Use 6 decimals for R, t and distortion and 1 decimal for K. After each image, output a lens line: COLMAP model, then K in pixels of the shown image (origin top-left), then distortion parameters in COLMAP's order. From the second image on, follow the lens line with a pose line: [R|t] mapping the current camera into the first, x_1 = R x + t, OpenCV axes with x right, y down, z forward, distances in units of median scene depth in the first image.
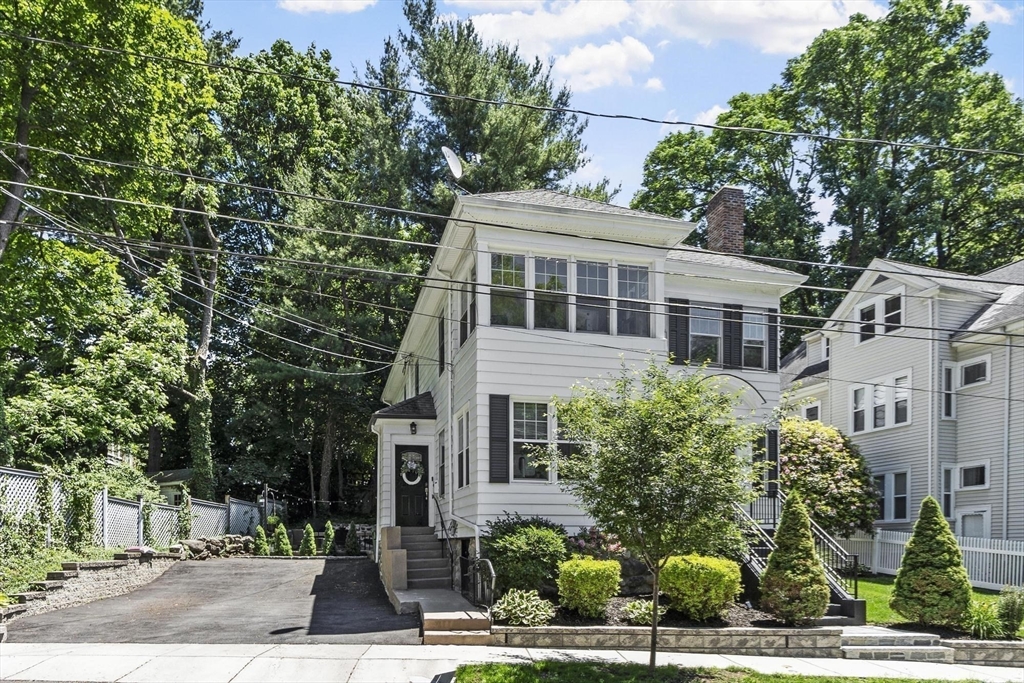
lens RADIAL K [[585.5, 0, 512.0], [0, 585.5, 362.3], [0, 0, 1]] dist [0.004667, -0.001683]
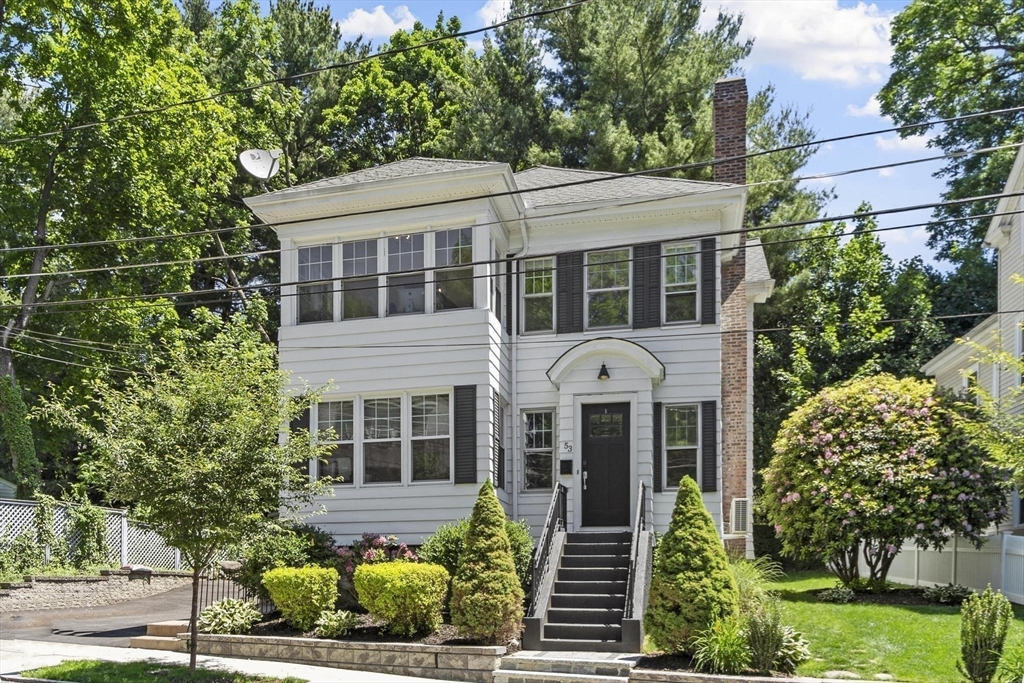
lens RADIAL K [[716.6, 0, 512.0], [0, 716.6, 341.5], [0, 0, 1]] dist [-0.001116, -0.000507]
pose [[0.904823, -0.134263, -0.404065, 0.731903], [0.126902, 0.990890, -0.045081, 0.060925], [0.406437, -0.010486, 0.913619, 0.083290]]
